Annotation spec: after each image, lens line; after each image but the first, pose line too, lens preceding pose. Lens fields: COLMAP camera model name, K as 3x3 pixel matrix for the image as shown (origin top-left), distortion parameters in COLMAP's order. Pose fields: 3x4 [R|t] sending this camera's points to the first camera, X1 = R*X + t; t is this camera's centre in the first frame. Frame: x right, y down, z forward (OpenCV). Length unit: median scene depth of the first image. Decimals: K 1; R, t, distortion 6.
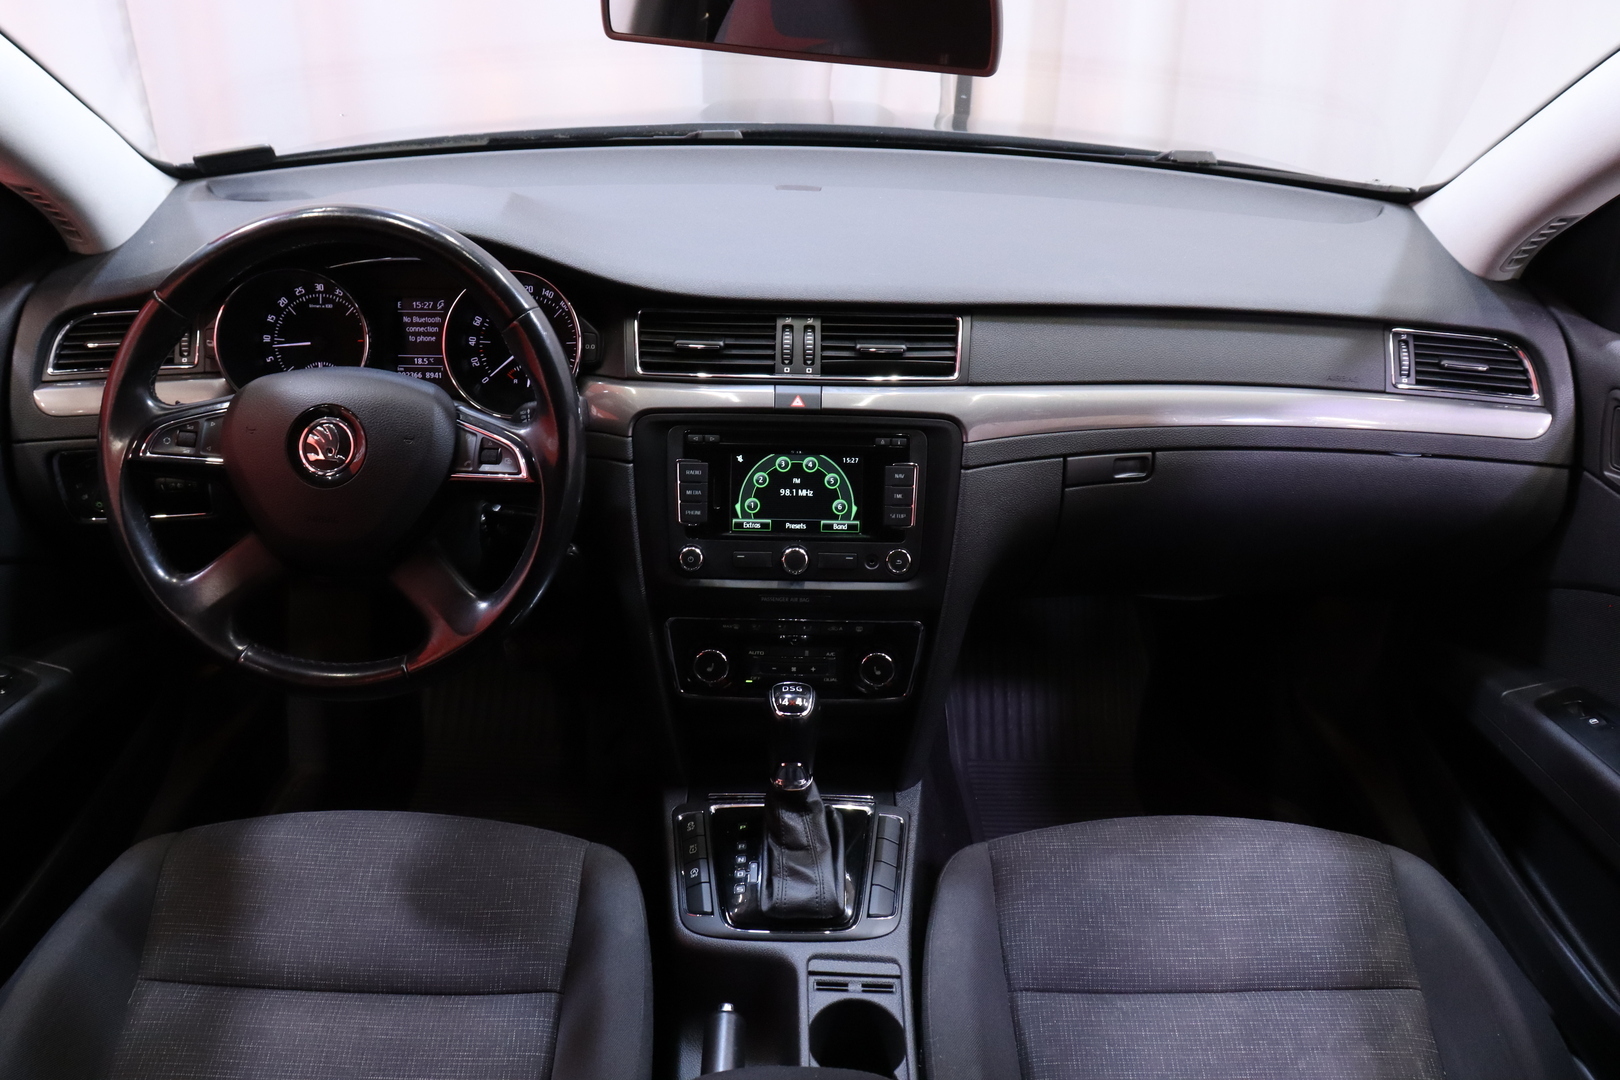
lens RADIAL K [[1322.6, 0, 794.8], [0, 1322.6, 531.2], [0, 0, 1]] dist [-0.172321, 0.135523]
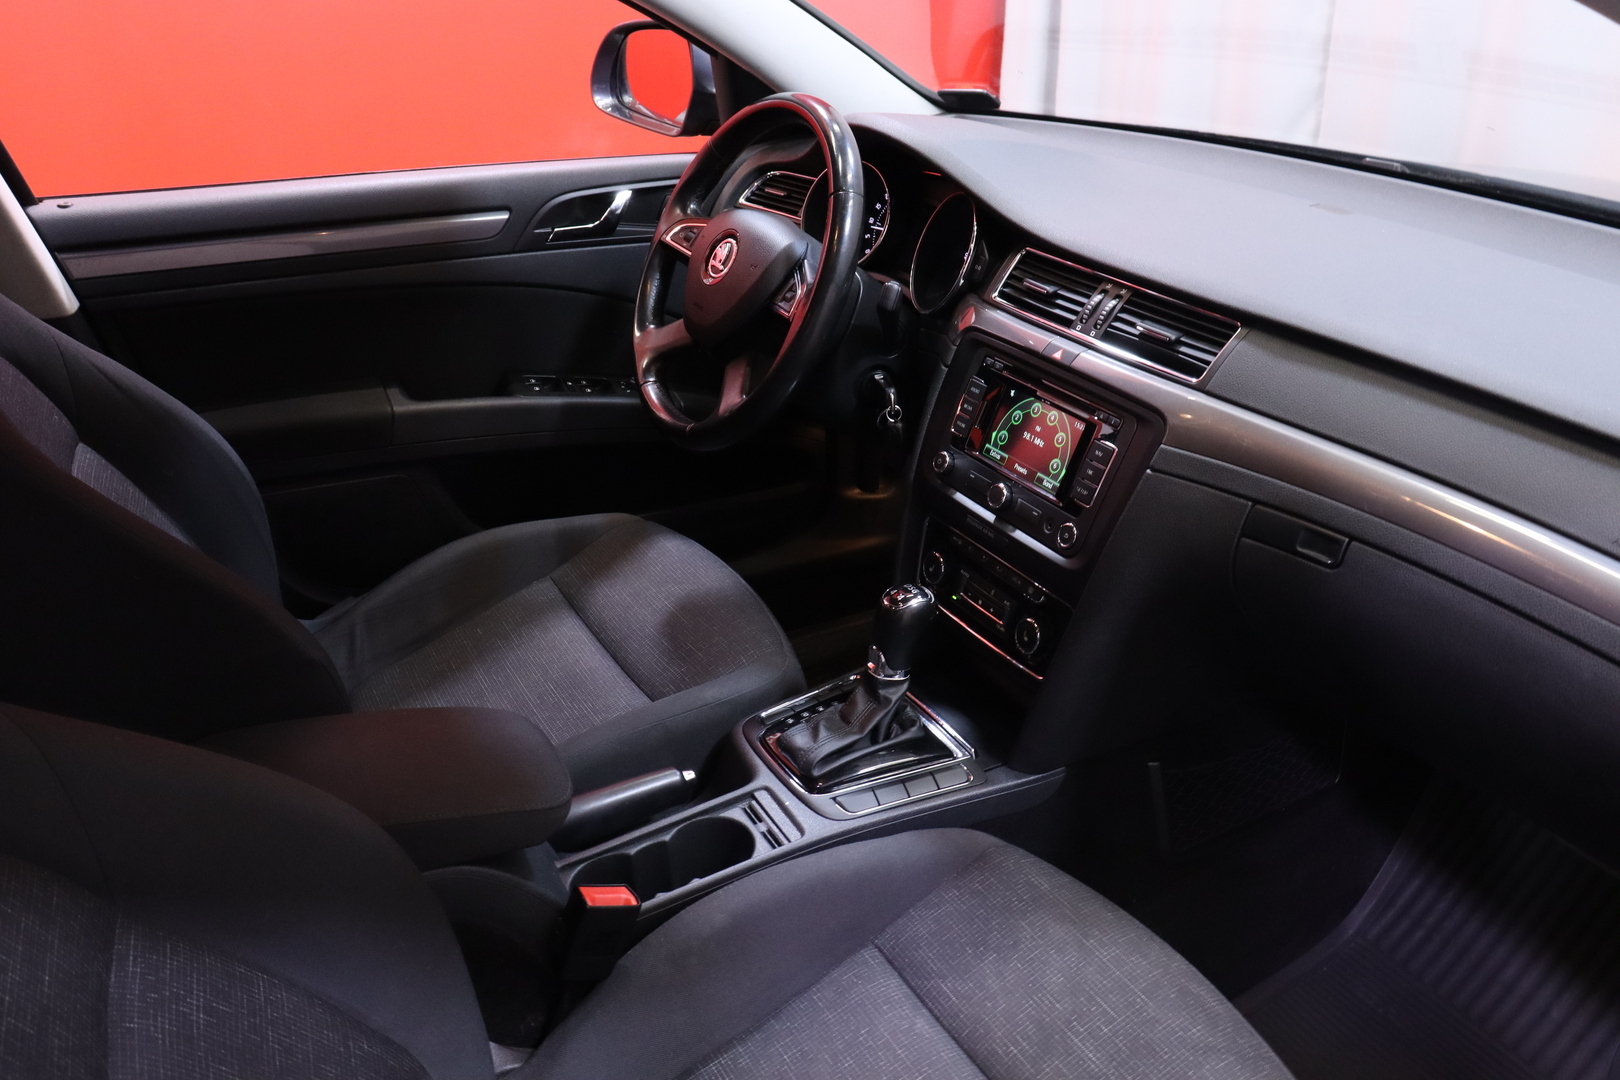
lens RADIAL K [[1322.6, 0, 809.7], [0, 1322.6, 545.5], [0, 0, 1]] dist [-0.172321, 0.135523]
pose [[0.481832, 0.367723, -0.795373, 0.760686], [-0.414186, 0.895462, 0.163086, -0.049987], [0.772197, 0.250852, 0.583768, 0.290165]]
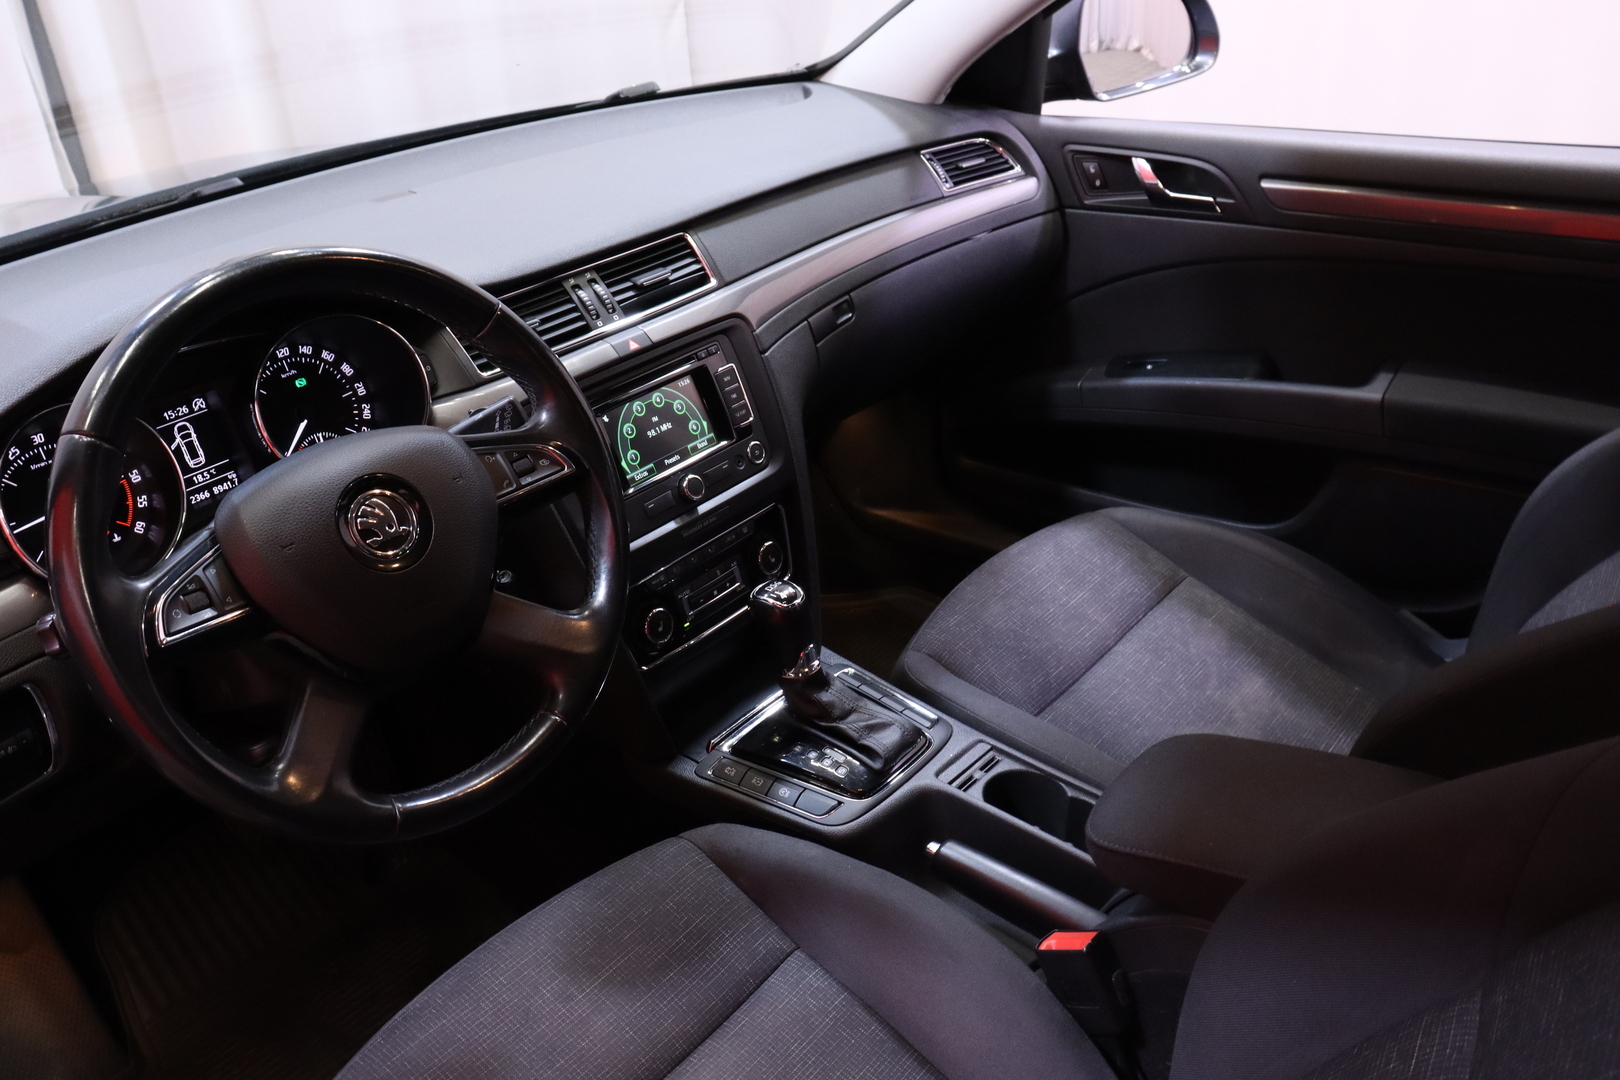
lens RADIAL K [[1322.6, 0, 812.6], [0, 1322.6, 533.6], [0, 0, 1]] dist [-0.172321, 0.135523]
pose [[0.639023, -0.412138, 0.649455, -0.618888], [0.435234, 0.889912, 0.136487, -0.045439], [-0.634209, 0.195446, 0.748050, 0.177696]]
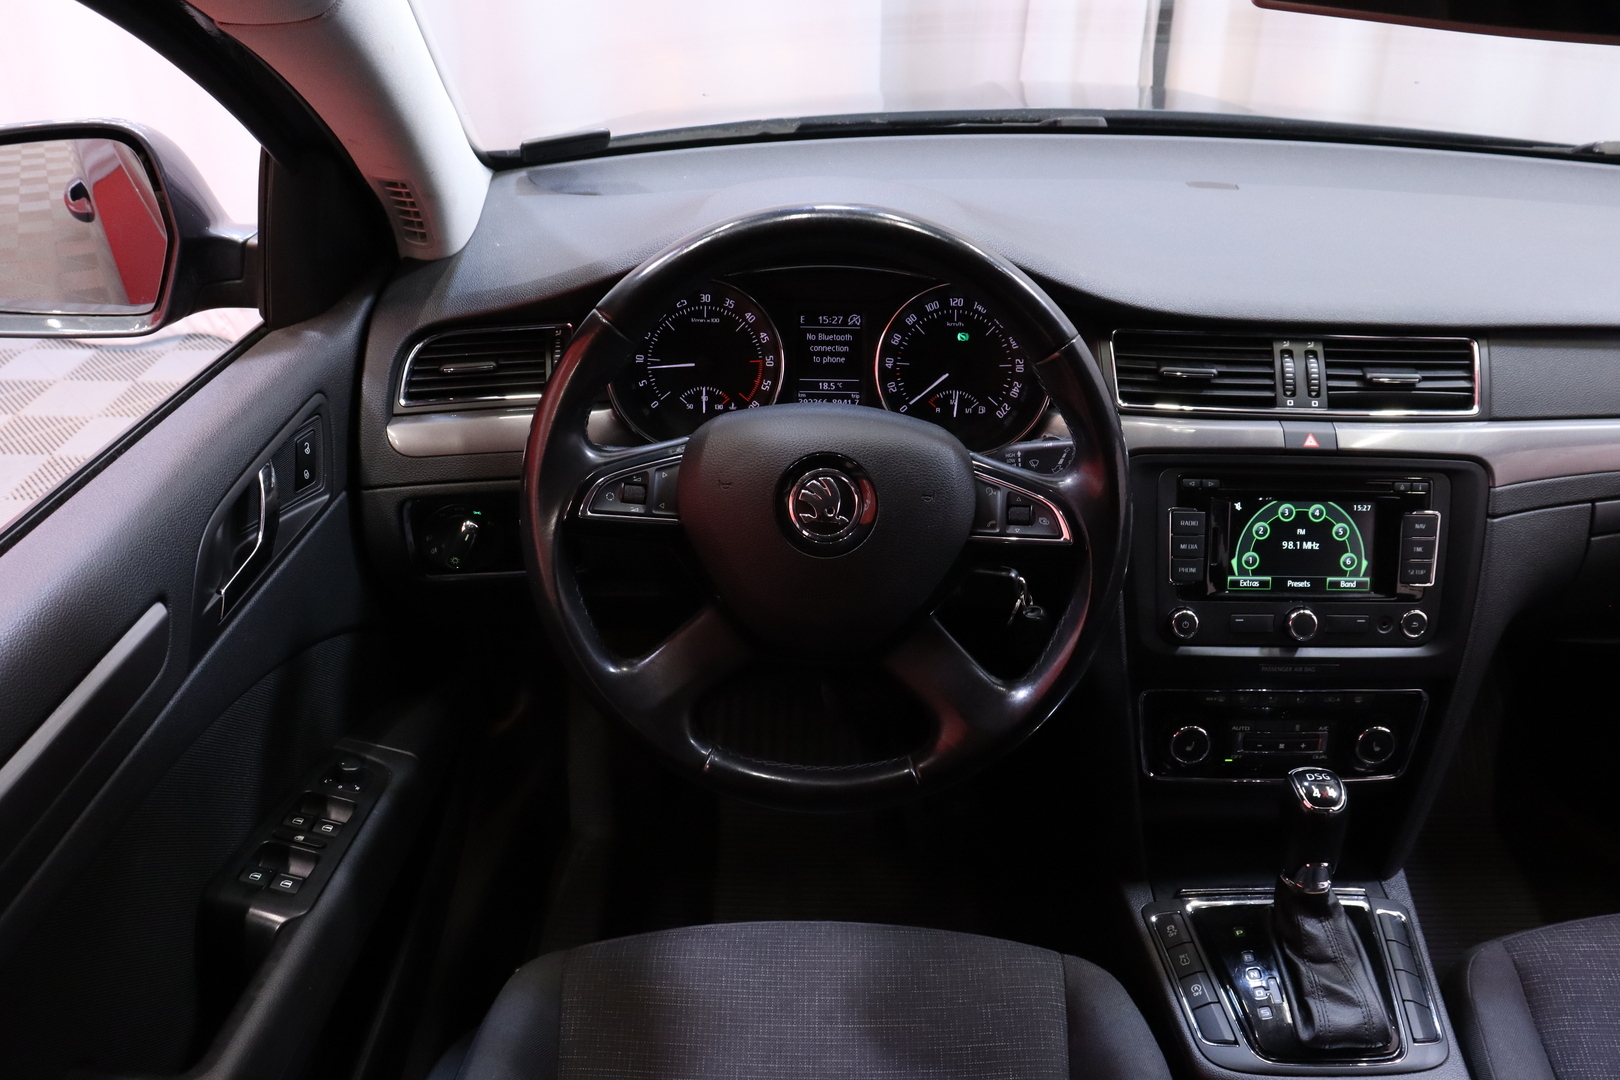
lens RADIAL K [[1322.6, 0, 808.9], [0, 1322.6, 537.0], [0, 0, 1]] dist [-0.172321, 0.135523]
pose [[0.999753, -0.004567, -0.021749, -0.301065], [0.004922, 0.999856, 0.016265, -0.050031], [0.021672, -0.016368, 0.999631, 0.150273]]
